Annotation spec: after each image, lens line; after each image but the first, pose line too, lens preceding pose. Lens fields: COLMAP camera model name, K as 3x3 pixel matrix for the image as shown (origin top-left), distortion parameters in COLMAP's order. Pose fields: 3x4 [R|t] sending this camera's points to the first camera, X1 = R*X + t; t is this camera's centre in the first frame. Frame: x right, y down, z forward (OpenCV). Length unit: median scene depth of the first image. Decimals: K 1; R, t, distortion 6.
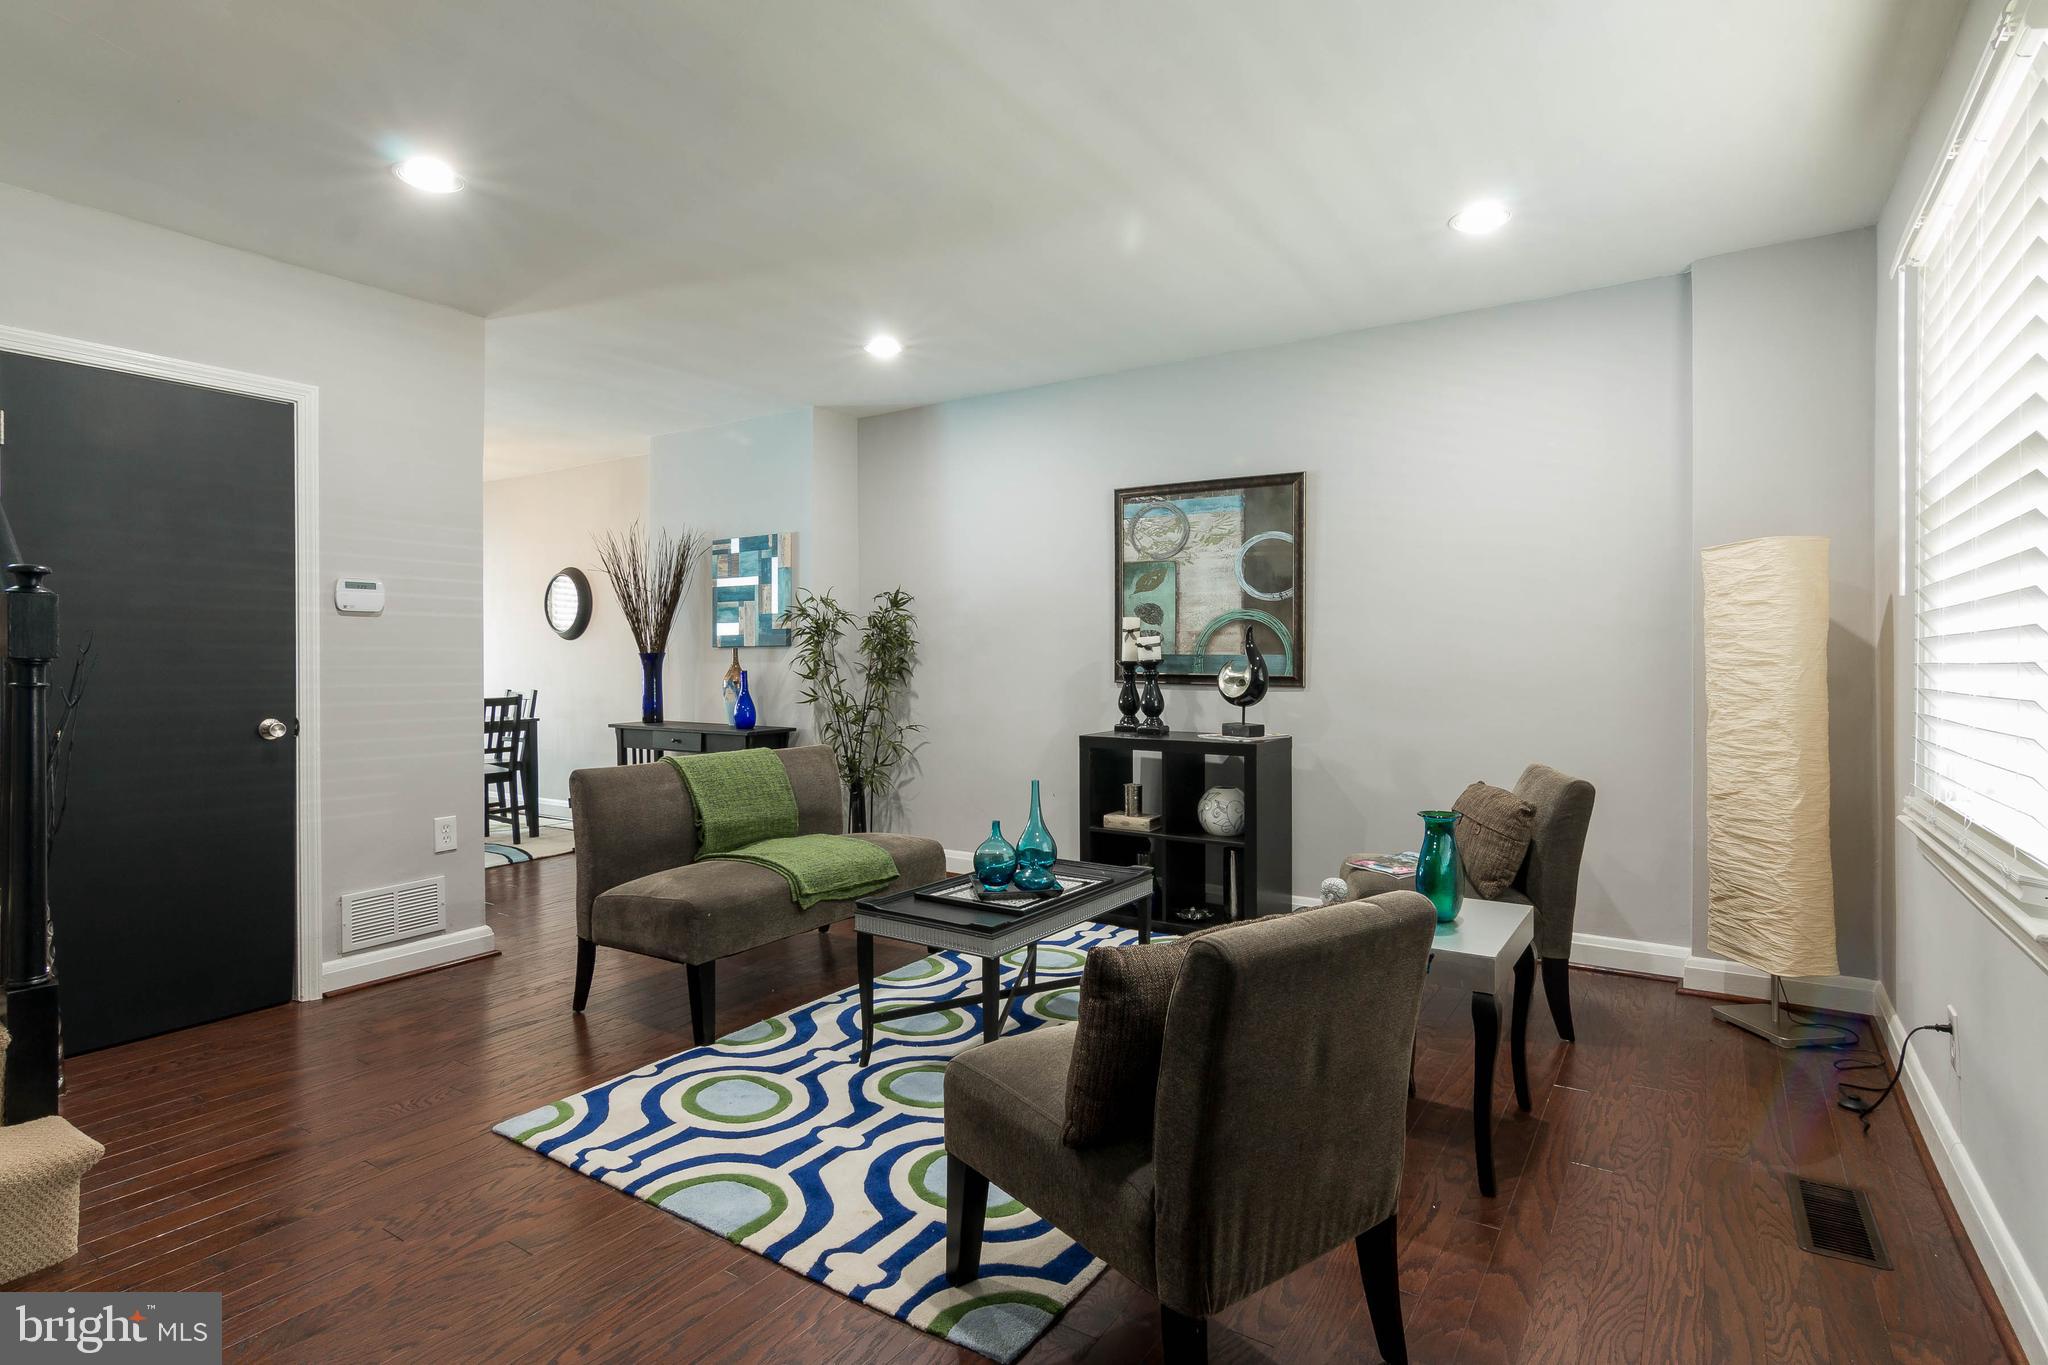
lens RADIAL K [[1033.1, 0, 1017.9], [0, 1033.1, 680.2], [0, 0, 1]] dist [-0.003025, 0.000177]
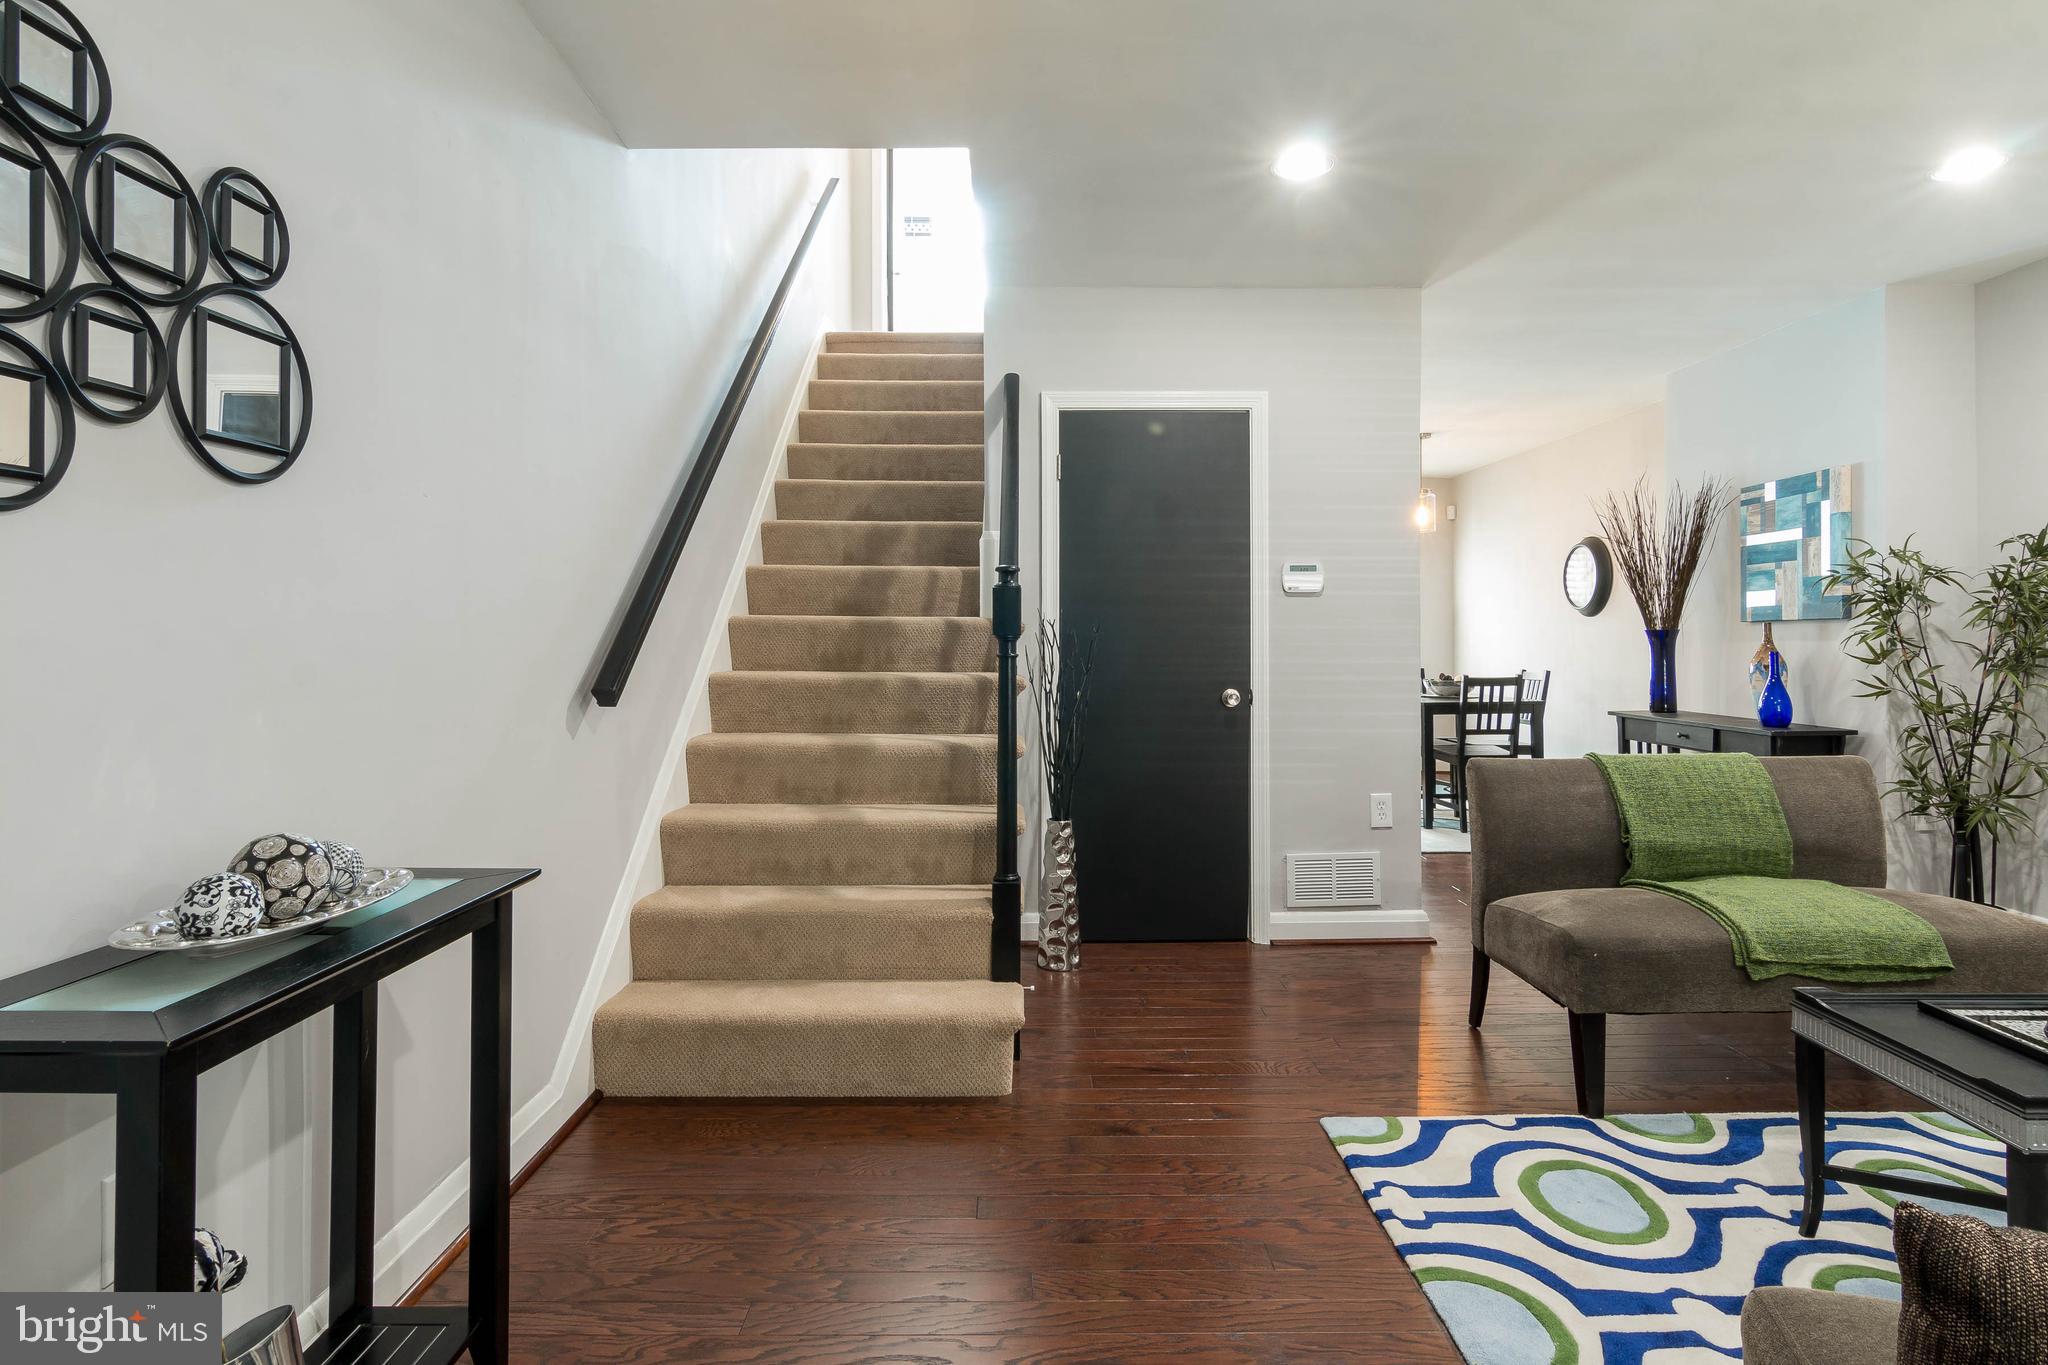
lens RADIAL K [[1047.4, 0, 1029.0], [0, 1047.4, 643.3], [0, 0, 1]] dist [-0.003109, 0.001685]
pose [[0.561459, 0.002504, -0.827501, 0.104957], [-0.015835, 0.999845, -0.007719, -0.000689], [0.827353, 0.017437, 0.561411, 0.149887]]
